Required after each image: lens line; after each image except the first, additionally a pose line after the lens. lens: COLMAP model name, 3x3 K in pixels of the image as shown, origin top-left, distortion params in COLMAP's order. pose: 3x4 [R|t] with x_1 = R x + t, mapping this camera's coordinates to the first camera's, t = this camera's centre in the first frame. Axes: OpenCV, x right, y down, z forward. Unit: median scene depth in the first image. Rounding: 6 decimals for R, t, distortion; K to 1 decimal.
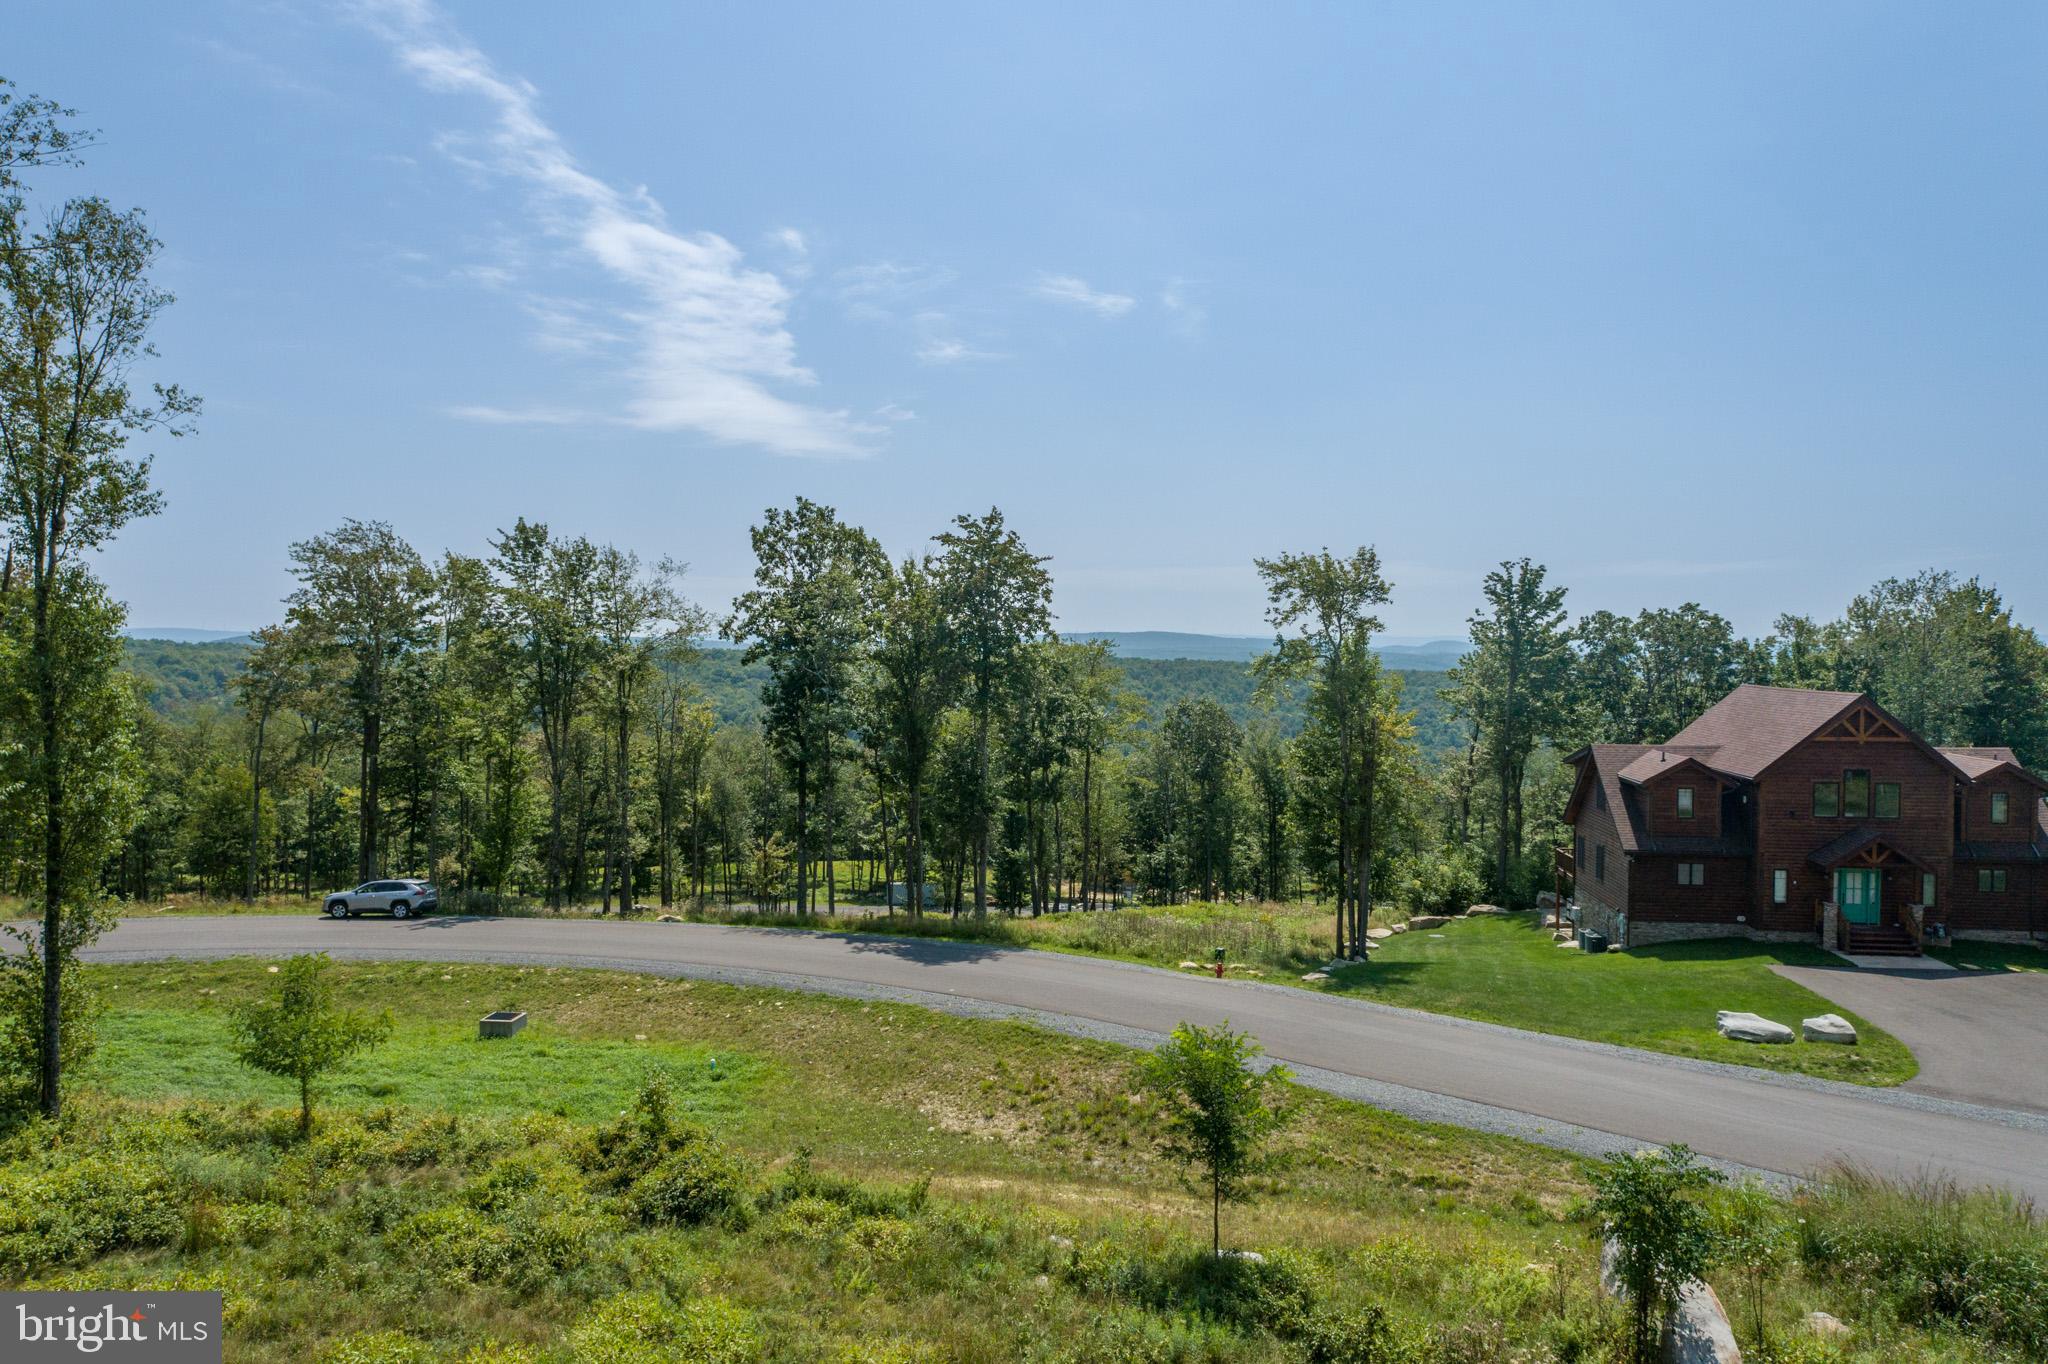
lens RADIAL K [[1386.3, 0, 1025.8], [0, 1386.3, 679.2], [0, 0, 1]] dist [-0.006176, 0.016527]
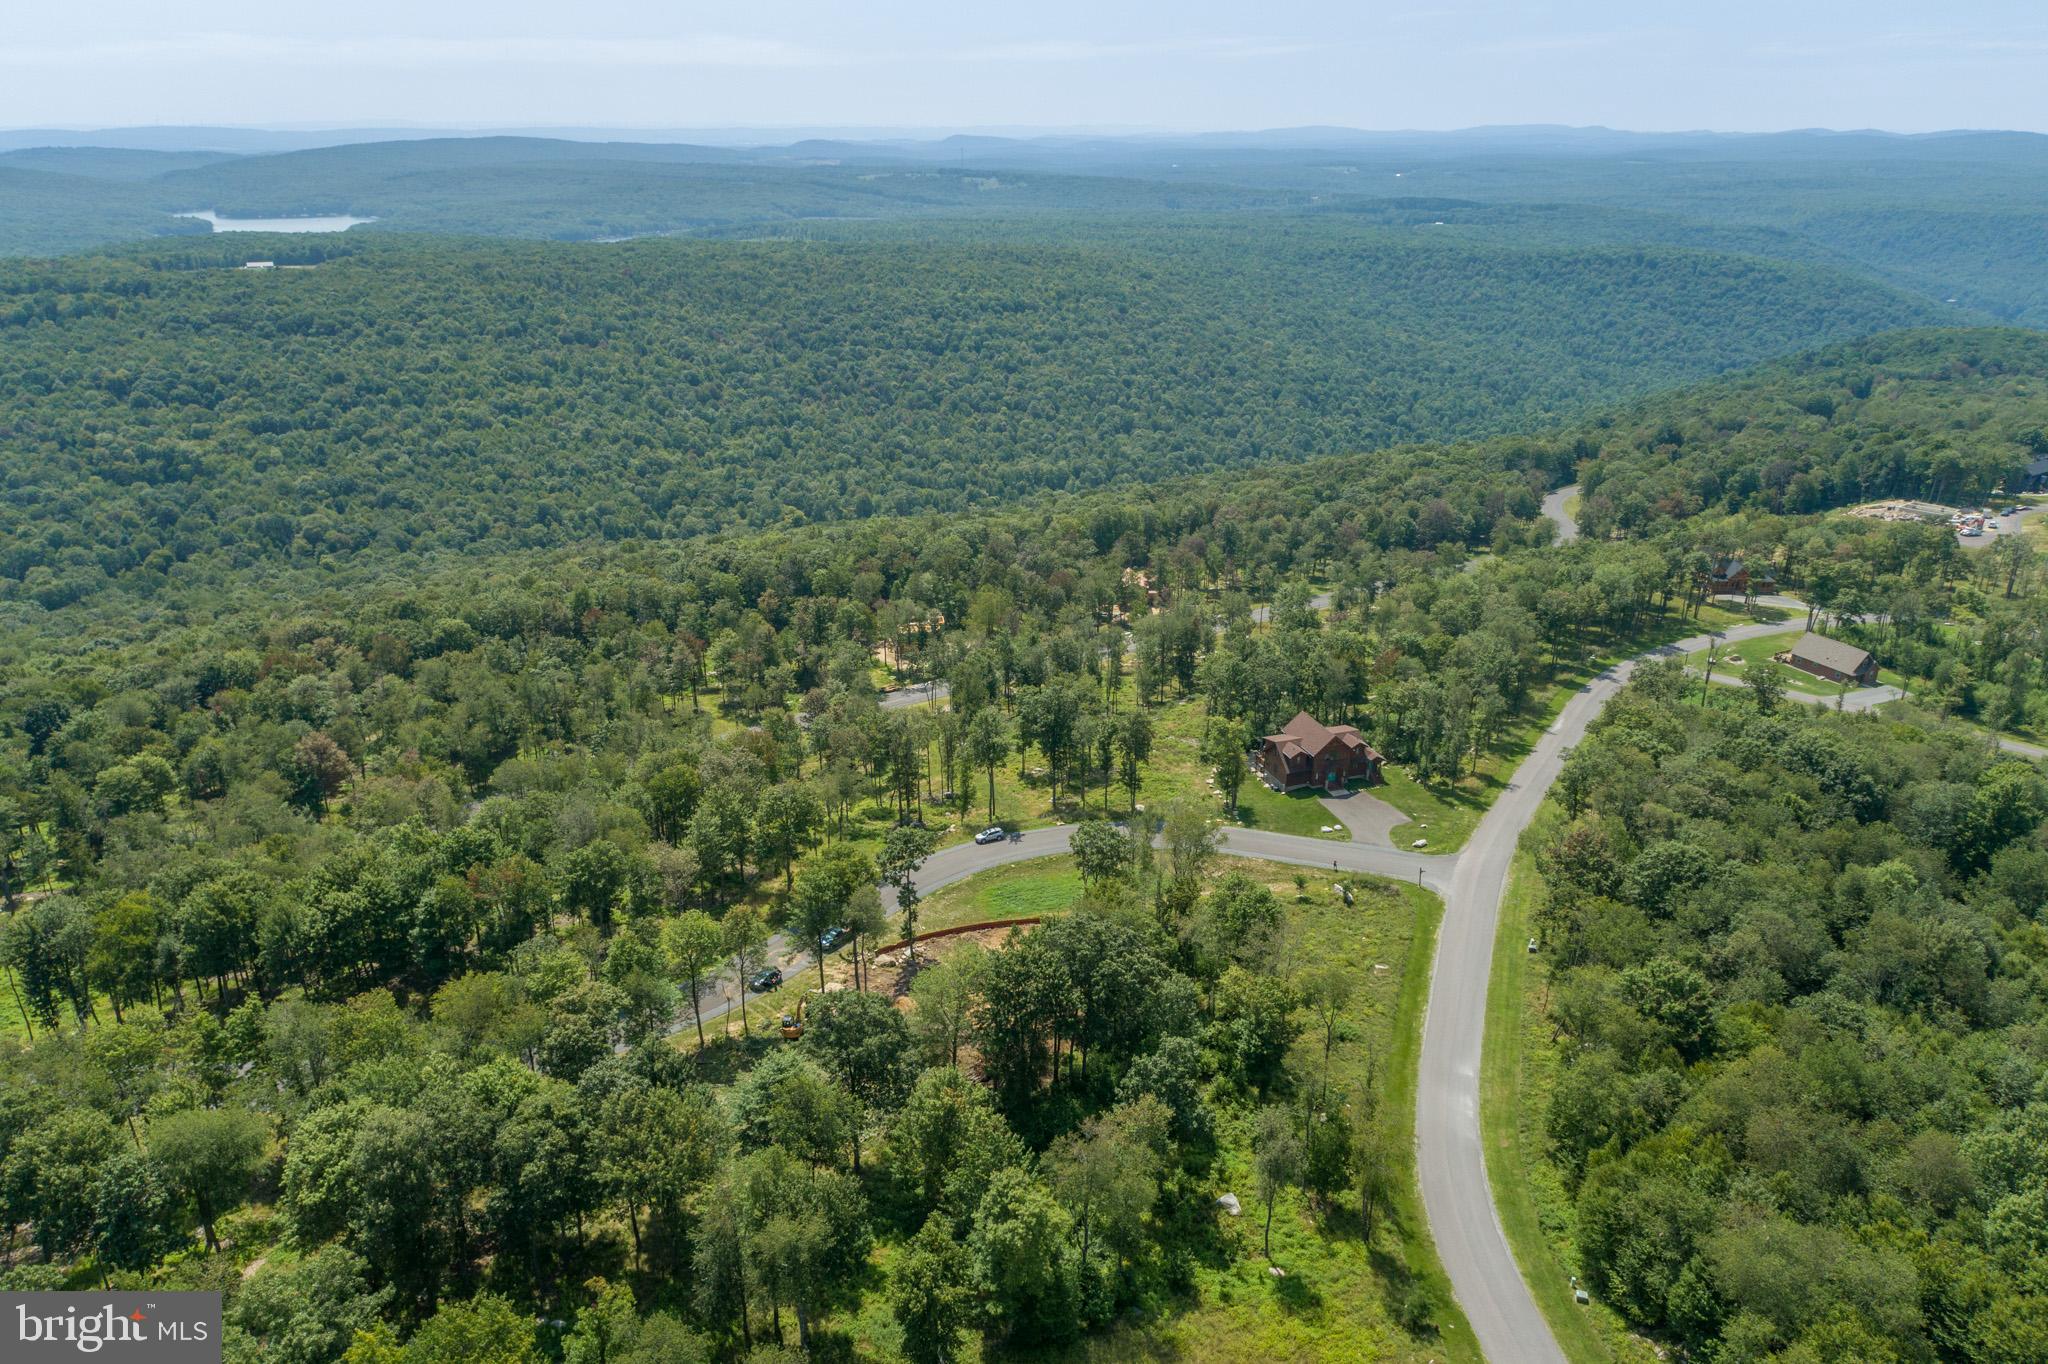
lens RADIAL K [[1386.3, 0, 1025.8], [0, 1386.3, 679.2], [0, 0, 1]] dist [-0.006176, 0.016527]
pose [[0.904192, -0.161225, 0.395529, -2.024473], [0.015339, 0.937684, 0.347151, -1.712515], [-0.426850, -0.307824, 0.850320, -2.305457]]
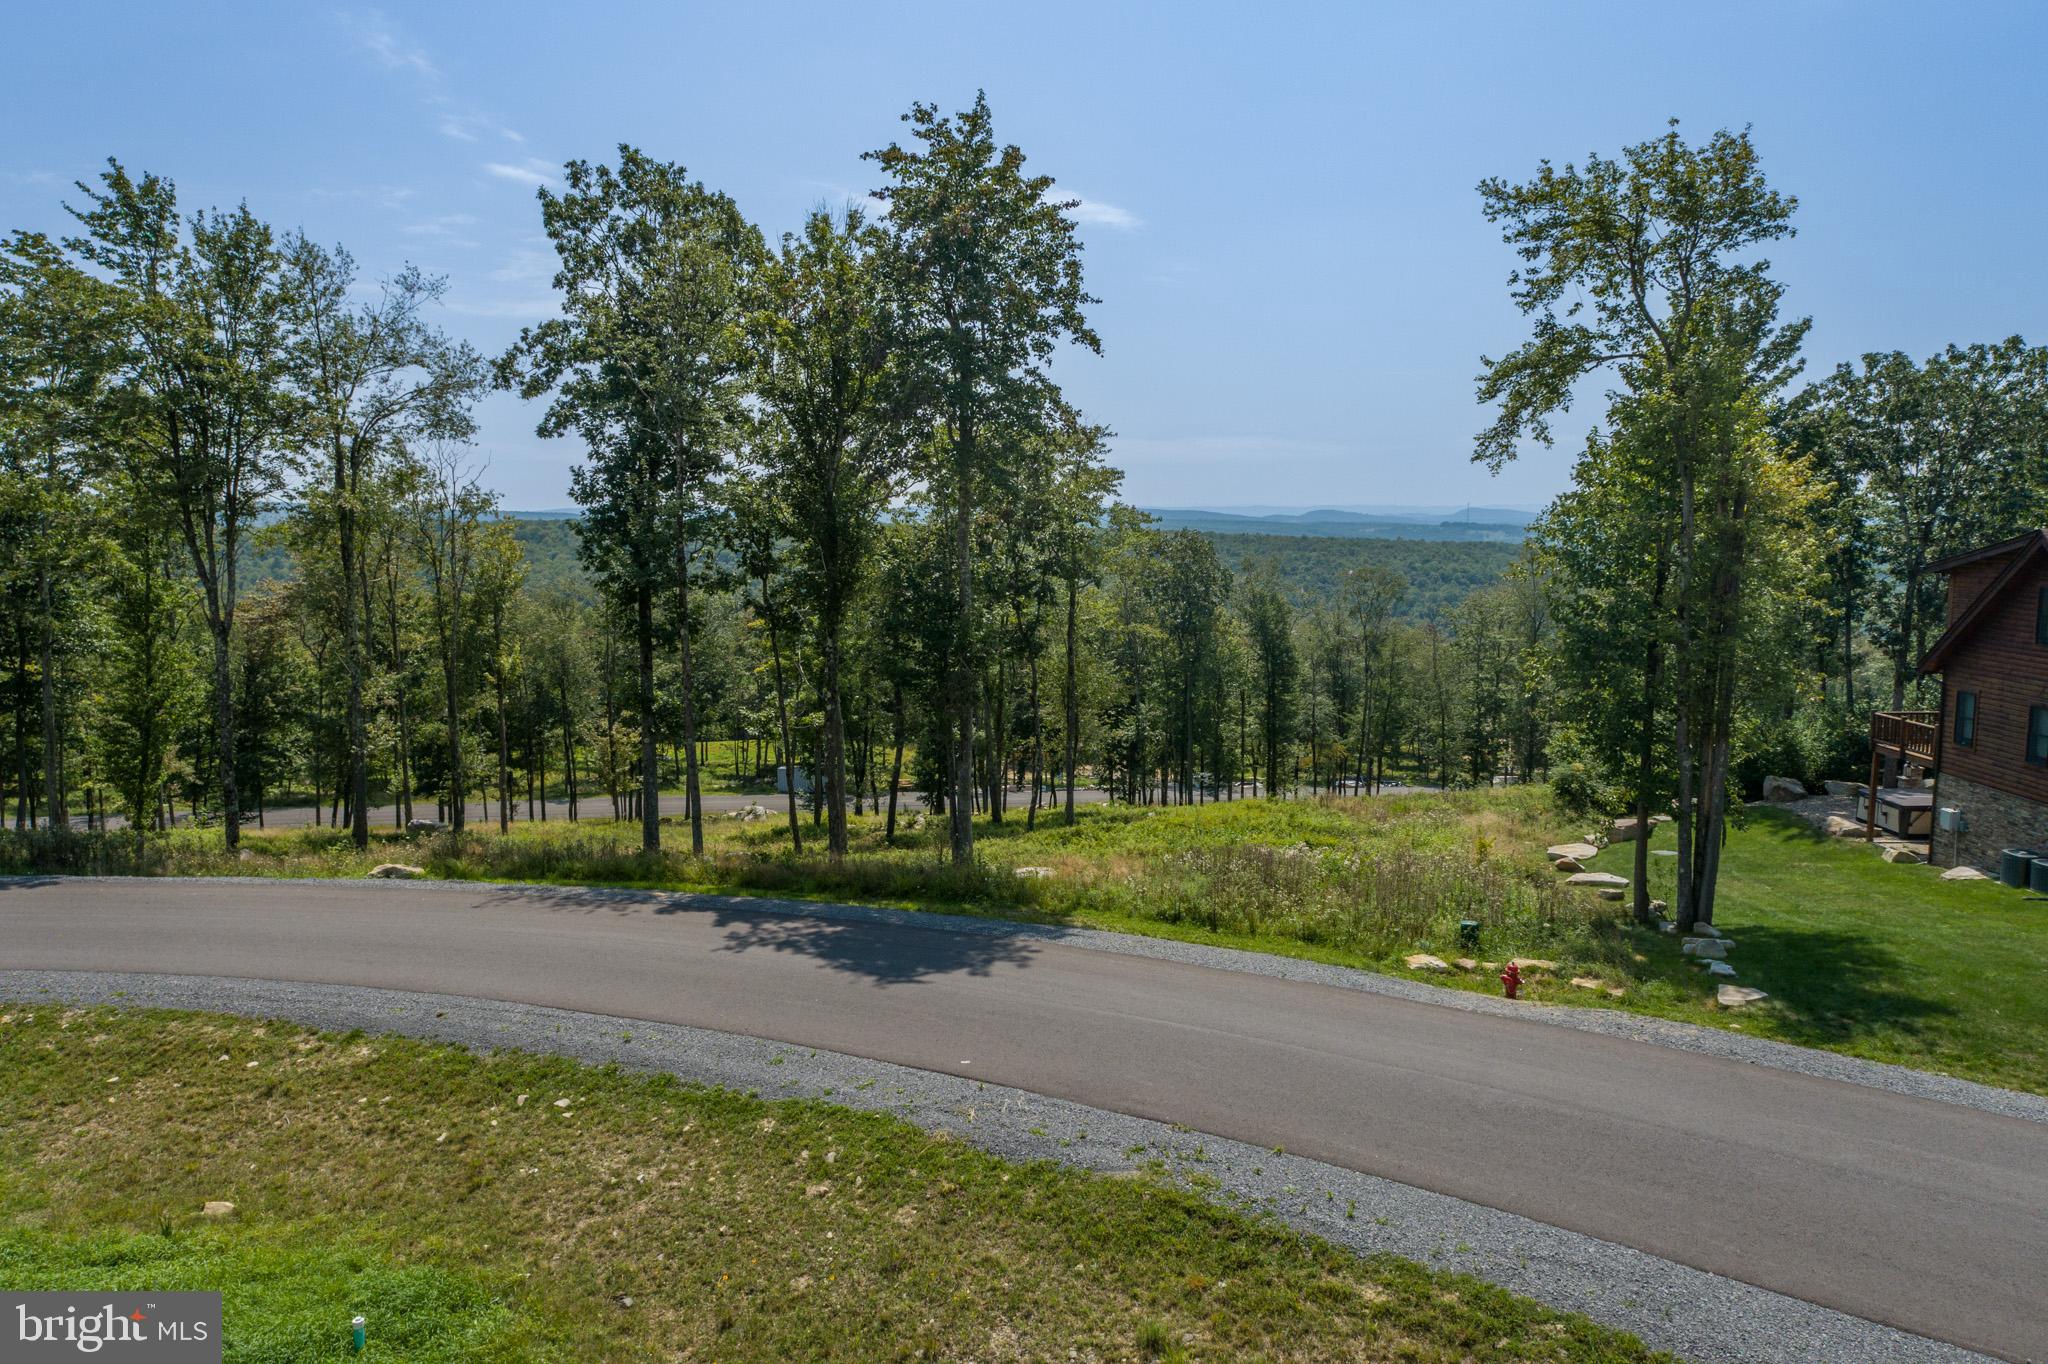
lens RADIAL K [[1386.3, 0, 1025.8], [0, 1386.3, 679.2], [0, 0, 1]] dist [-0.006176, 0.016527]
pose [[0.996445, -0.016438, 0.082623, -0.061201], [0.008791, 0.995713, 0.092074, 0.057498], [-0.083783, -0.091021, 0.992318, 0.515495]]
